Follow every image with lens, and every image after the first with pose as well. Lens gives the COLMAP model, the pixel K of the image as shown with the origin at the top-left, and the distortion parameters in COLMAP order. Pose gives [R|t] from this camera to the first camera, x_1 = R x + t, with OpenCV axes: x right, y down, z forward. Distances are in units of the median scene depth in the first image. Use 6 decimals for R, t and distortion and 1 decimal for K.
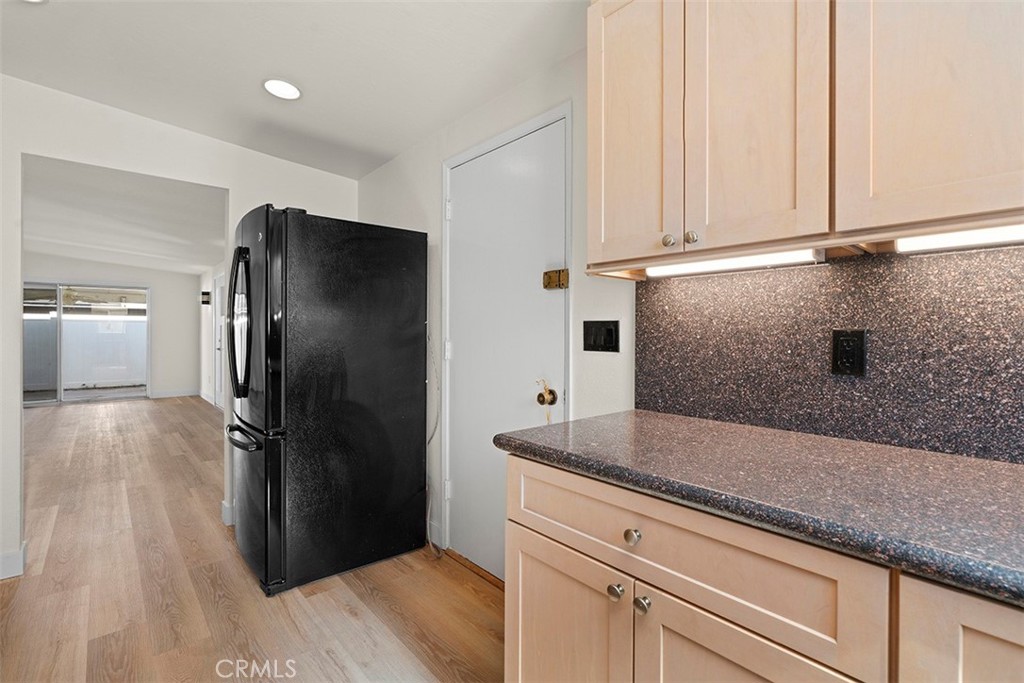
lens RADIAL K [[464.1, 0, 515.7], [0, 464.1, 337.1], [0, 0, 1]] dist [-0.013052, 0.004159]
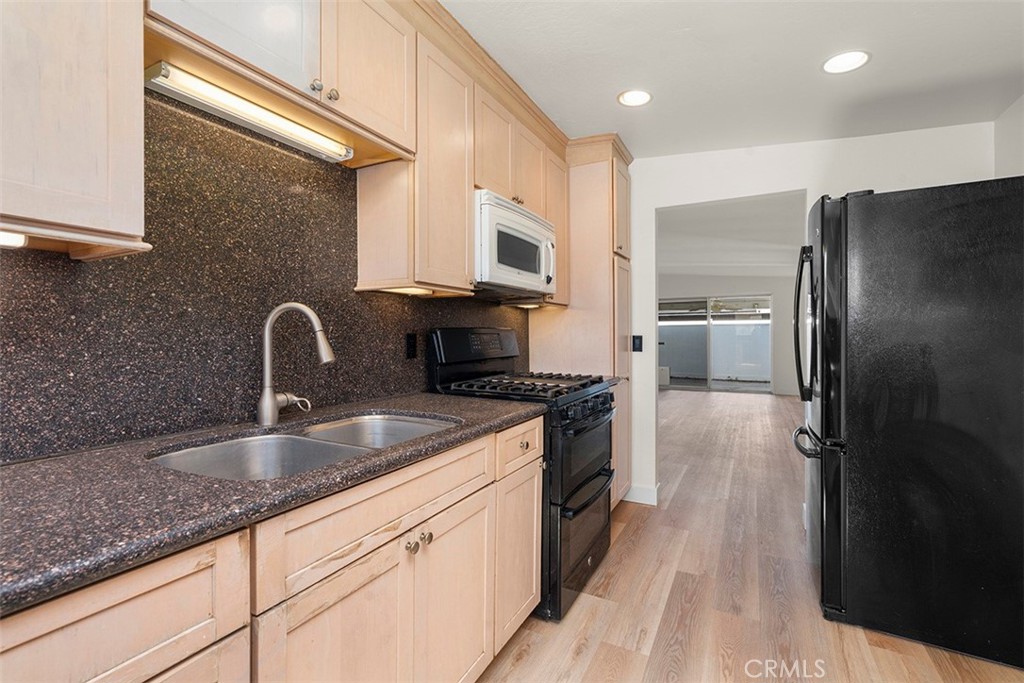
lens RADIAL K [[464.1, 0, 501.6], [0, 464.1, 337.5], [0, 0, 1]] dist [-0.013052, 0.004159]
pose [[0.335719, 0.000259, -0.941962, 0.107384], [-0.002129, 0.999998, -0.000484, -0.000593], [0.941960, 0.002168, 0.335719, 0.067509]]
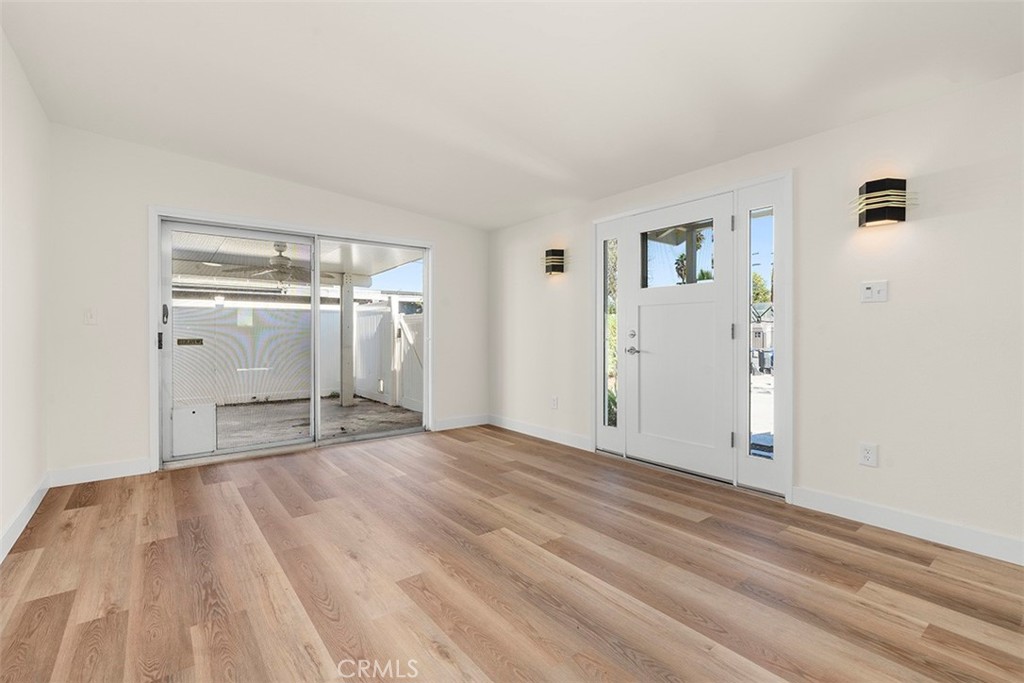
lens RADIAL K [[464.1, 0, 510.9], [0, 464.1, 336.6], [0, 0, 1]] dist [-0.013052, 0.004159]
pose [[0.997442, 0.000434, -0.071473, -2.413853], [-0.000243, 0.999996, 0.002677, 0.026432], [0.071474, -0.002653, 0.997439, 1.505147]]
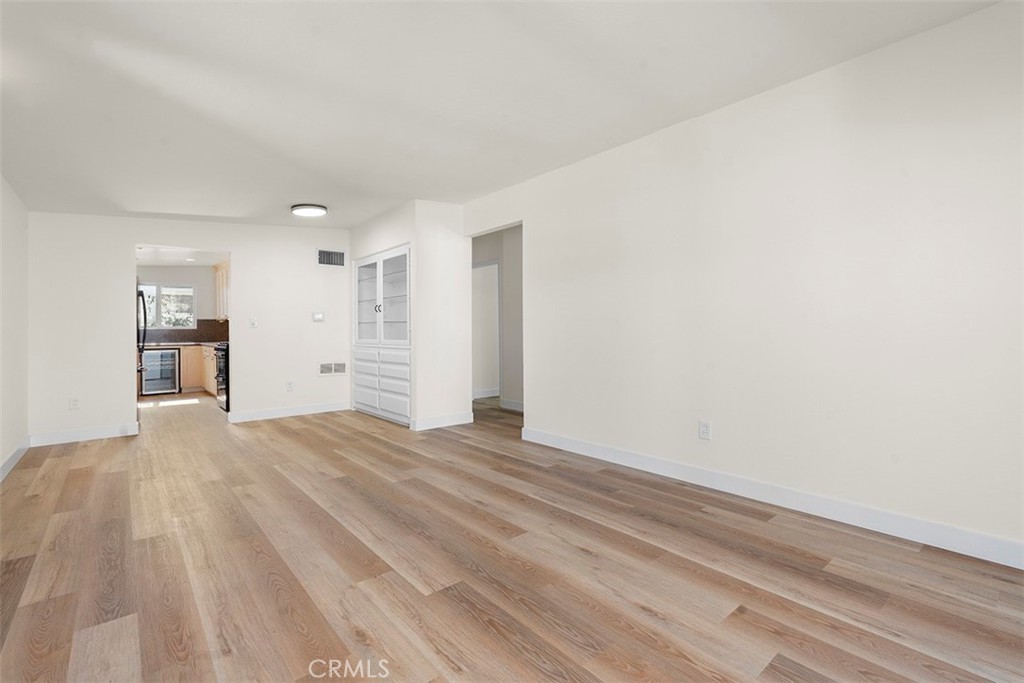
lens RADIAL K [[464.1, 0, 511.7], [0, 464.1, 323.9], [0, 0, 1]] dist [-0.013052, 0.004159]
pose [[-0.999633, 0.008771, 0.025642, -2.692807], [0.008569, 0.999932, -0.007958, 0.015644], [-0.025710, -0.007735, -0.999640, 3.485648]]
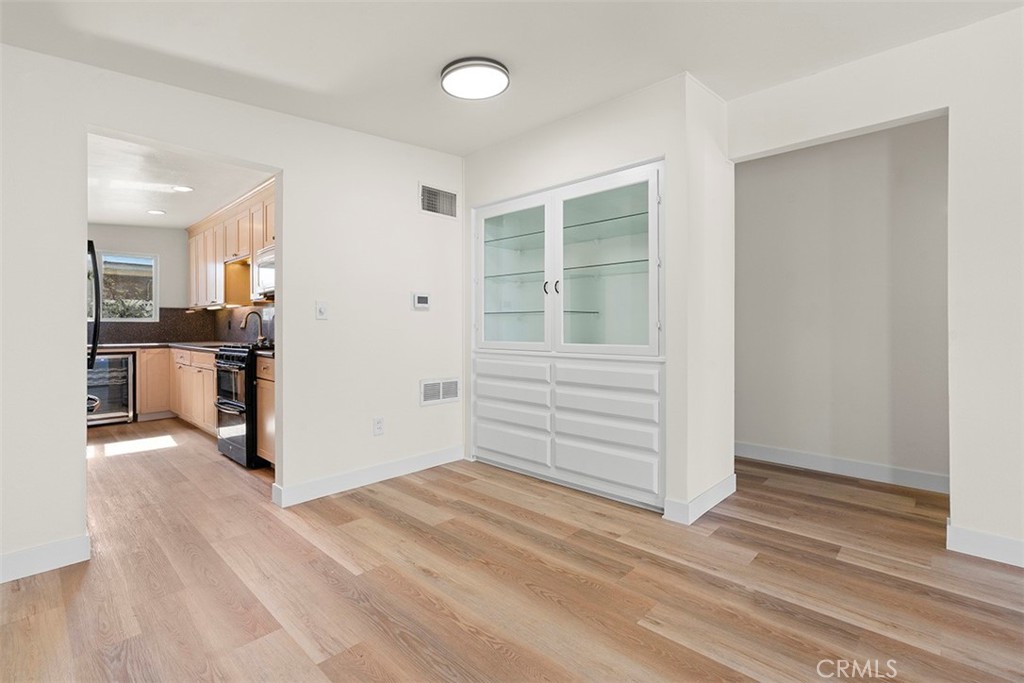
lens RADIAL K [[464.1, 0, 511.2], [0, 464.1, 323.8], [0, 0, 1]] dist [-0.013052, 0.004159]
pose [[-0.996447, -0.000387, -0.084222, -1.638848], [-0.000224, 0.999998, -0.001945, 0.018830], [0.084223, -0.001919, -0.996445, 2.351282]]
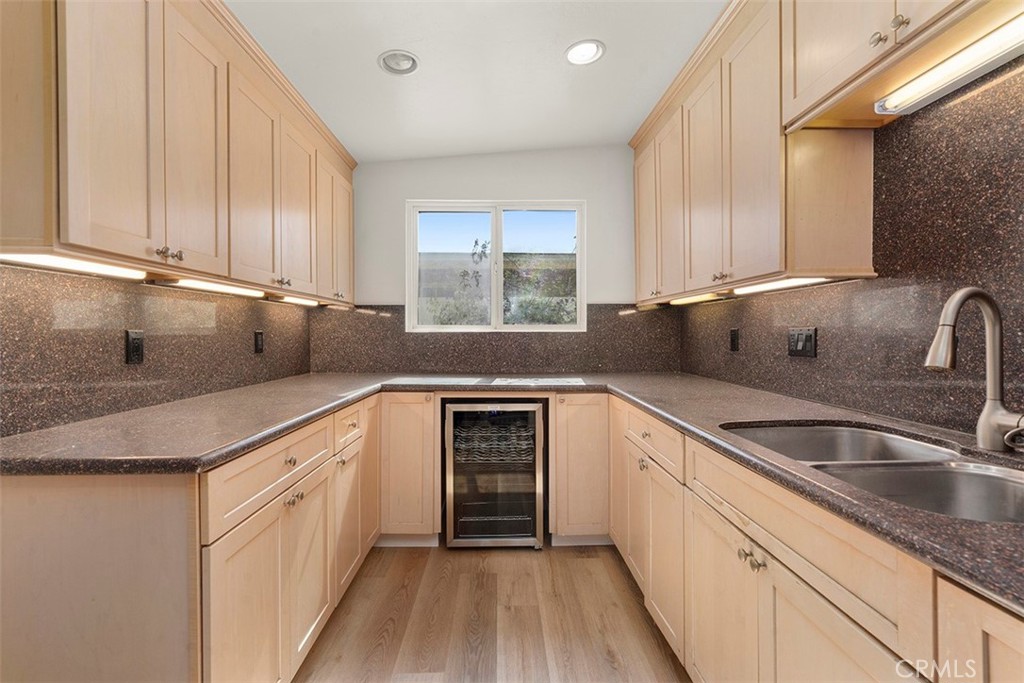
lens RADIAL K [[464.1, 0, 507.7], [0, 464.1, 341.0], [0, 0, 1]] dist [-0.013052, 0.004159]
pose [[-0.755157, -0.014016, 0.655394, -0.531726], [0.005320, 0.999607, 0.027507, -0.009083], [-0.655523, 0.024259, -0.754786, 0.671429]]
